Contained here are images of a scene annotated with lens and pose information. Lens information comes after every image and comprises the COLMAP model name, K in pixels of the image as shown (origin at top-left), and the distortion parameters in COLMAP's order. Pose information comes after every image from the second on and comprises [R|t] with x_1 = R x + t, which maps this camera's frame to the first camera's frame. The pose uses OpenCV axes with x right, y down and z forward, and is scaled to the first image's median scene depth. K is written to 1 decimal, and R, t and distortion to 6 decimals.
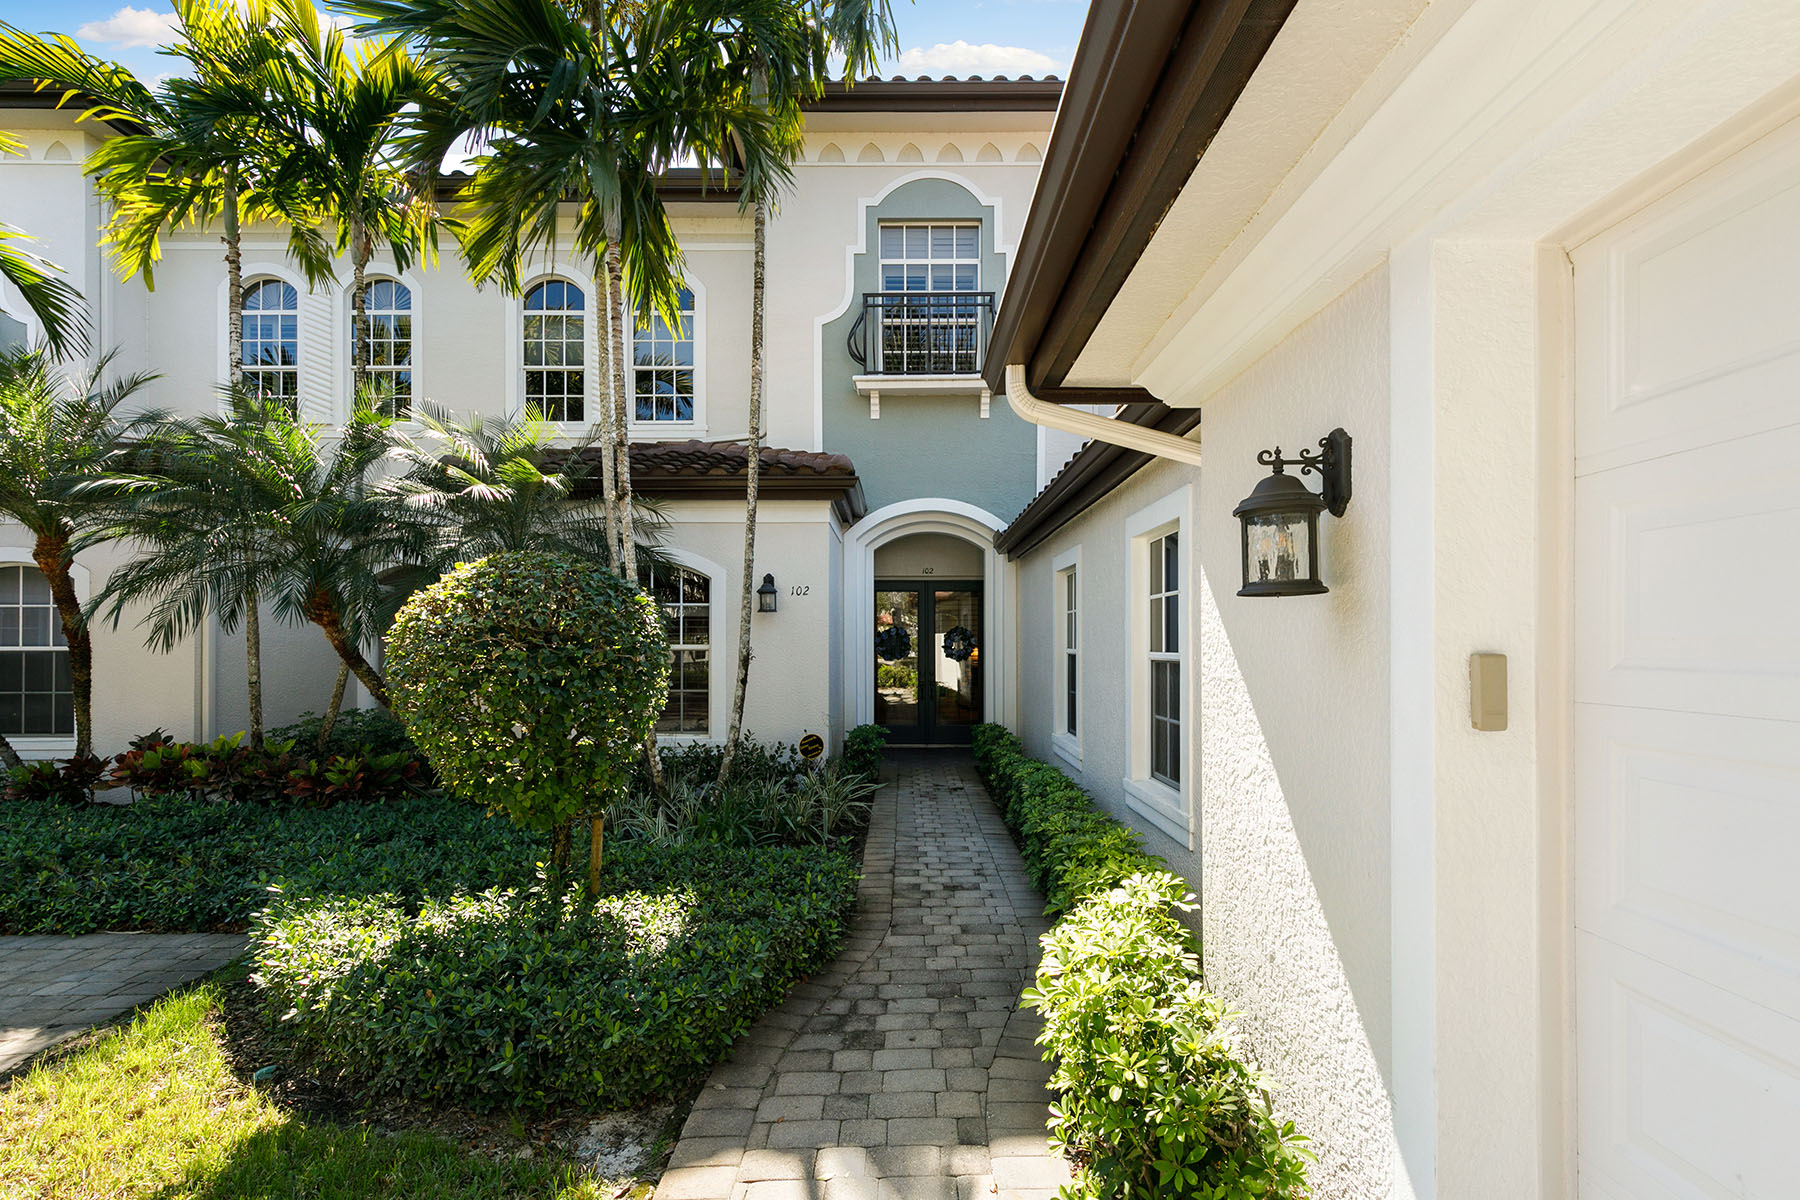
lens RADIAL K [[828.7, 0, 897.5], [0, 828.7, 643.3], [0, 0, 1]] dist [0.013168, 0.000054]
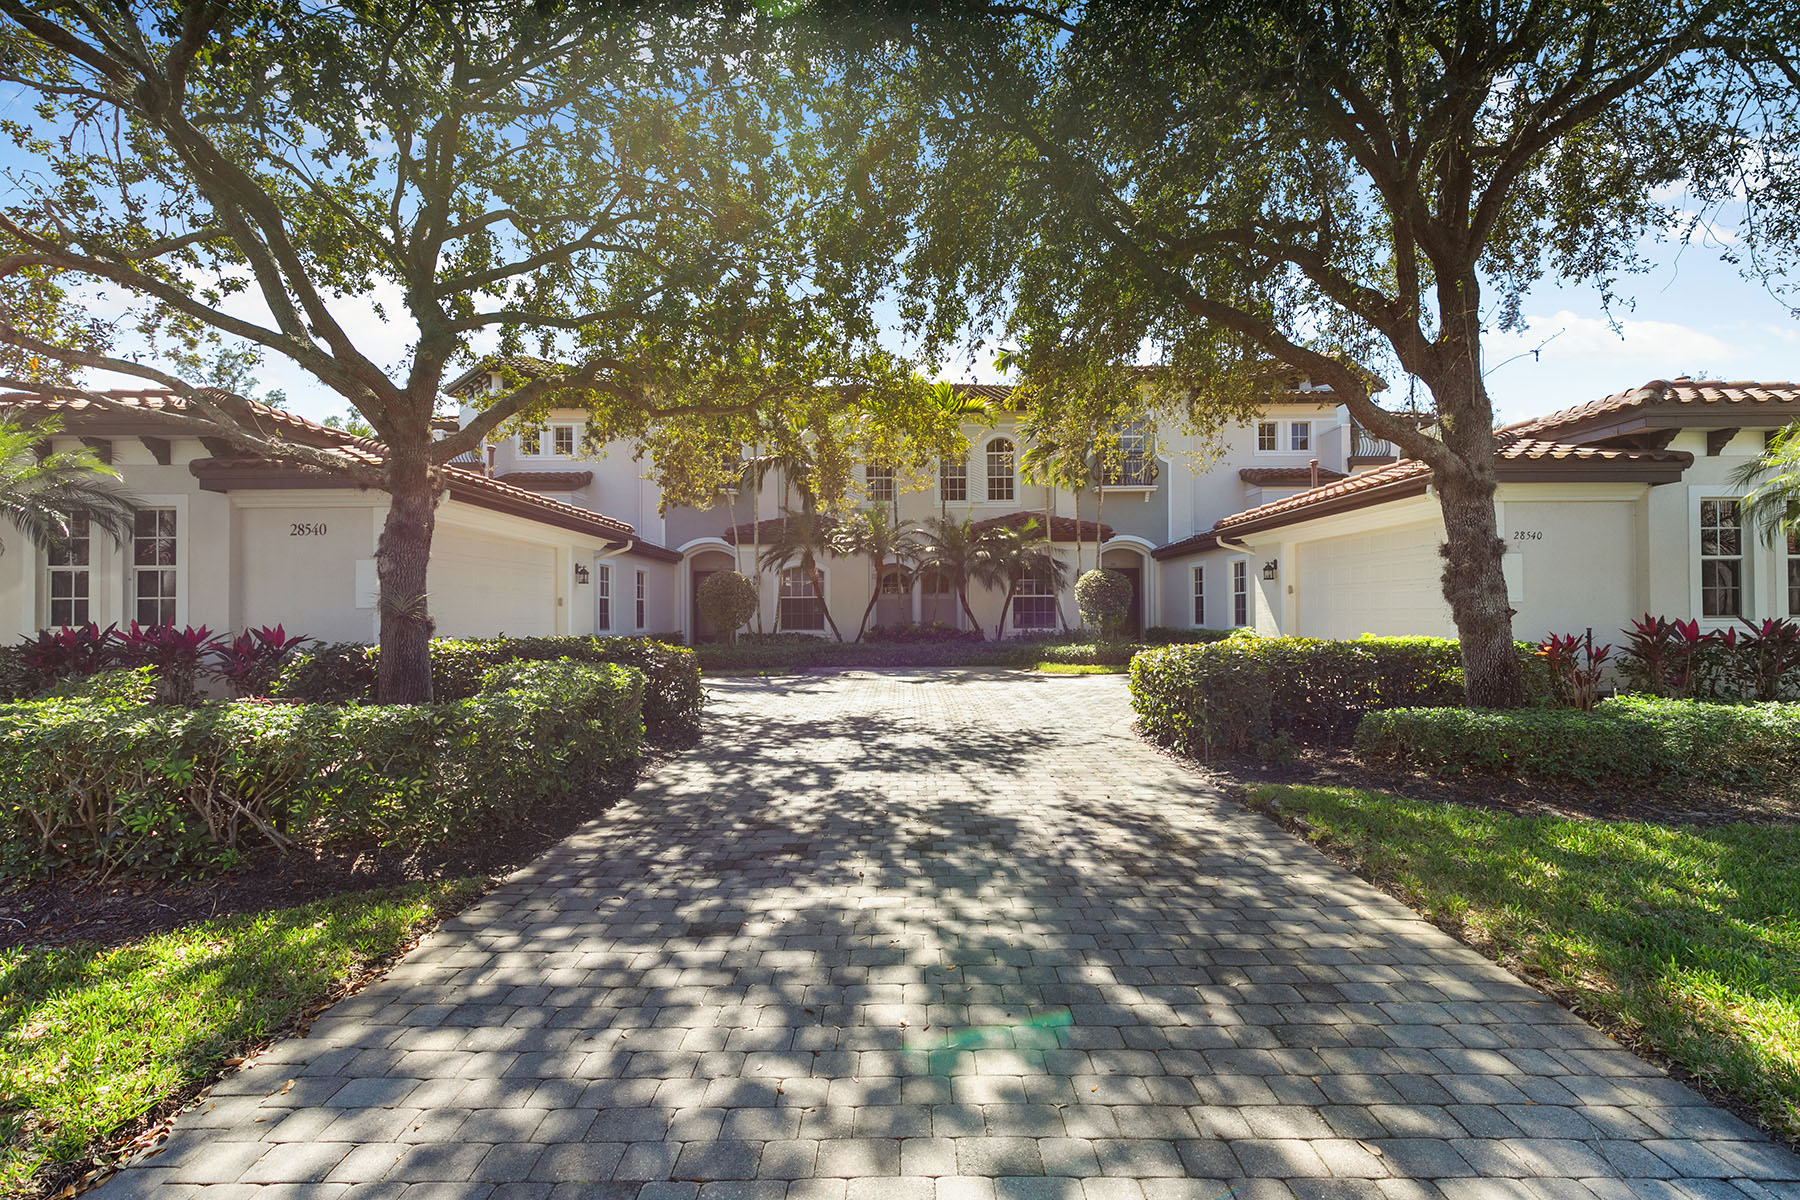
lens RADIAL K [[812.6, 0, 905.3], [0, 812.6, 593.3], [0, 0, 1]] dist [0.008753, -0.000197]
pose [[0.999868, -0.003473, 0.015875, -0.681515], [0.003883, 0.999657, -0.025891, 0.057270], [-0.015780, 0.025949, 0.999539, -1.460192]]
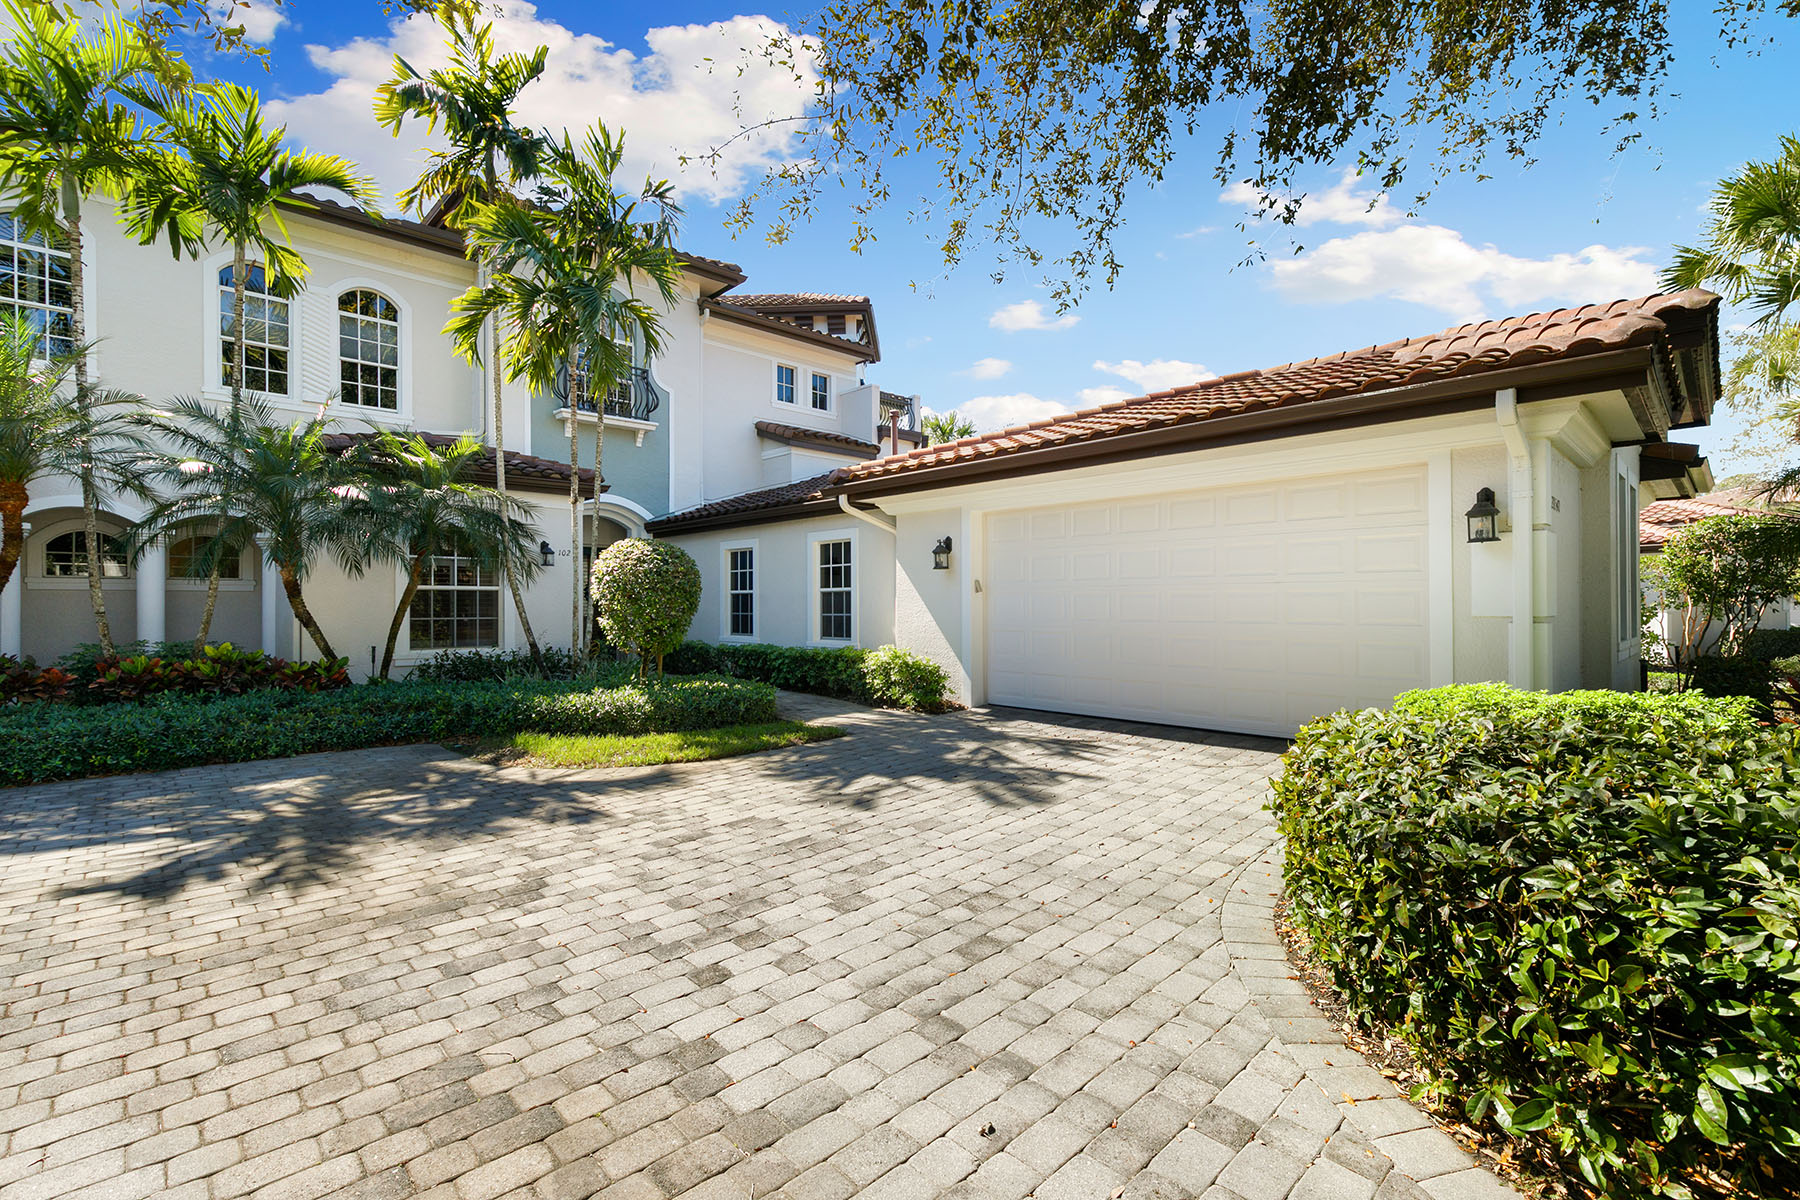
lens RADIAL K [[803.2, 0, 900.0], [0, 803.2, 600.0], [0, 0, 1]] dist [0.006651, -0.000417]
pose [[0.711883, 0.005886, 0.702273, -0.652764], [0.000519, 0.999960, -0.008907, 0.036204], [-0.702298, 0.006705, 0.711852, -0.474515]]
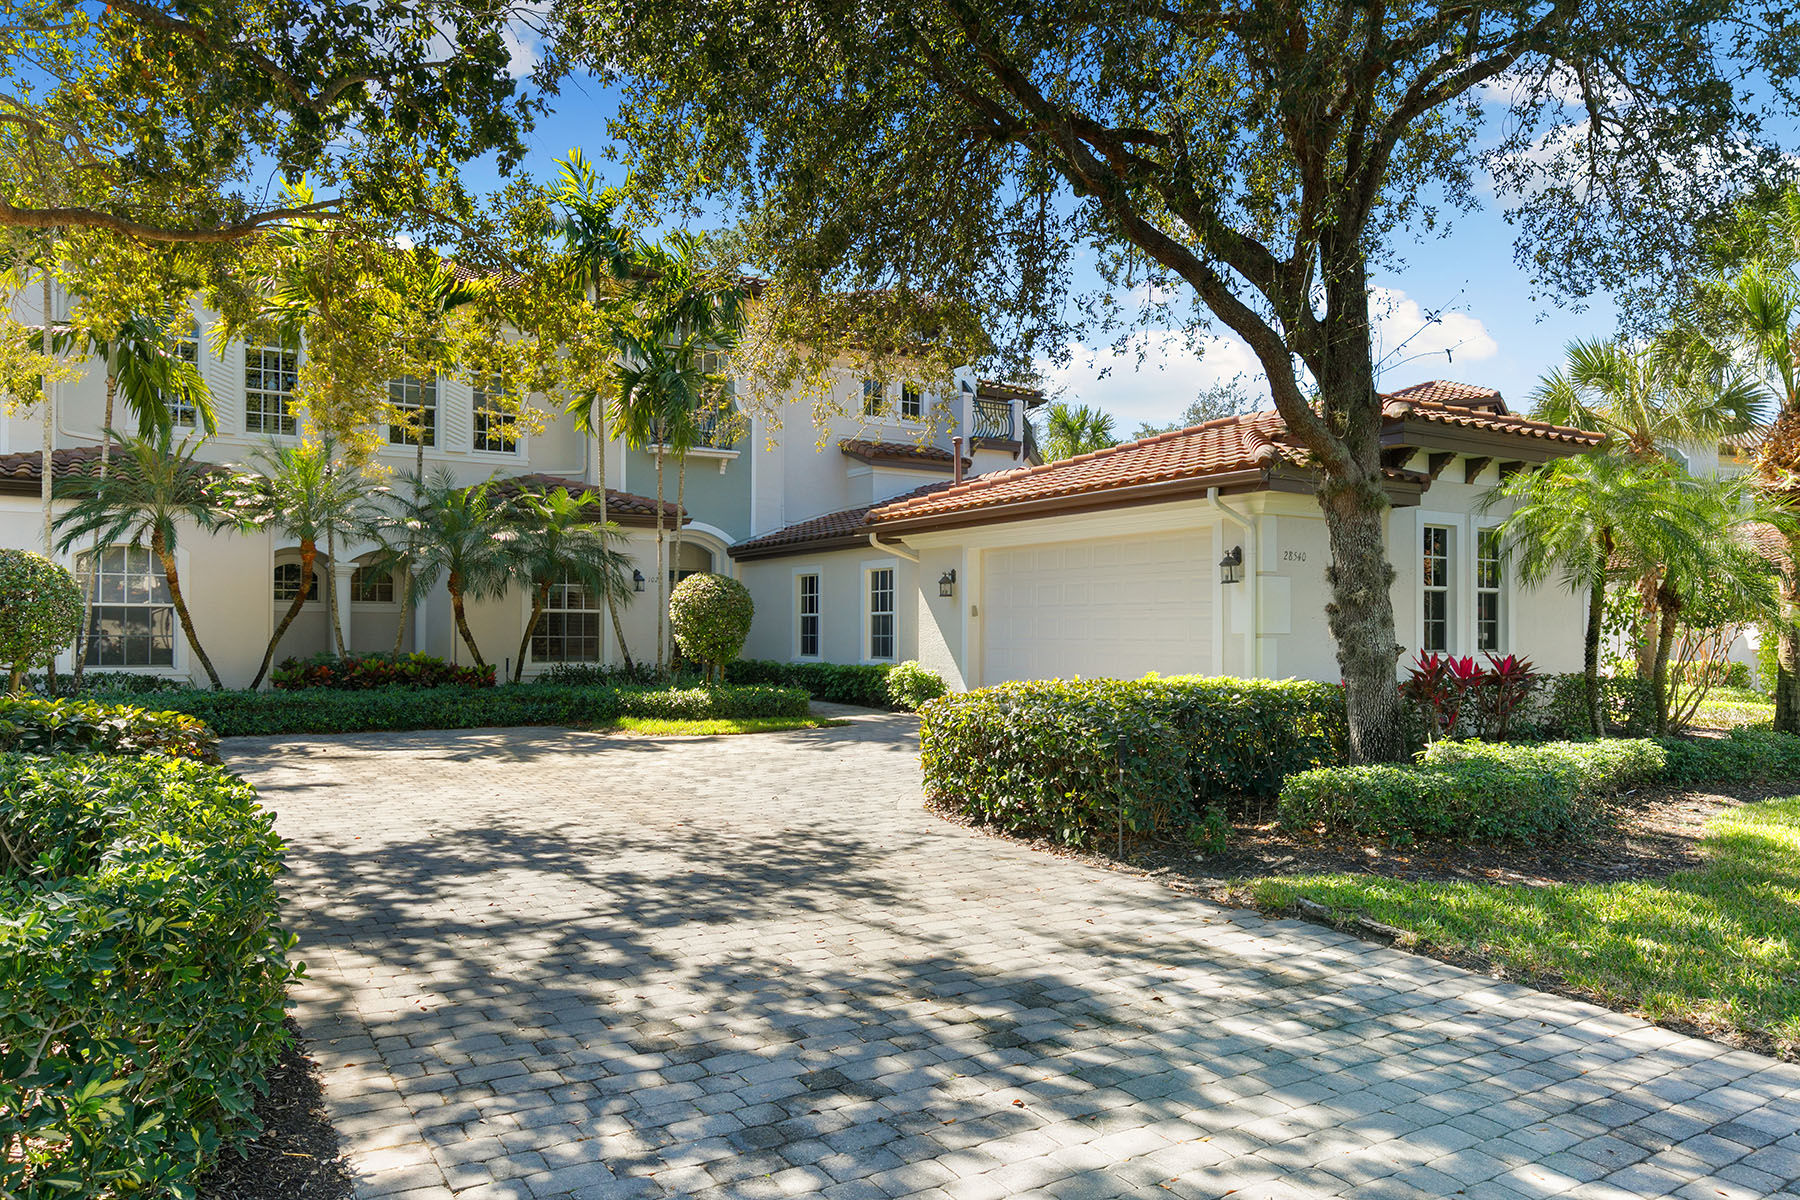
lens RADIAL K [[1221.3, 0, 902.2], [0, 1221.3, 640.1], [0, 0, 1]] dist [-0.015281, -0.000834]
pose [[0.839148, 0.004250, 0.543886, -0.963300], [-0.006930, 0.999972, 0.002878, 0.048794], [-0.543859, -0.006184, 0.839154, -1.304450]]
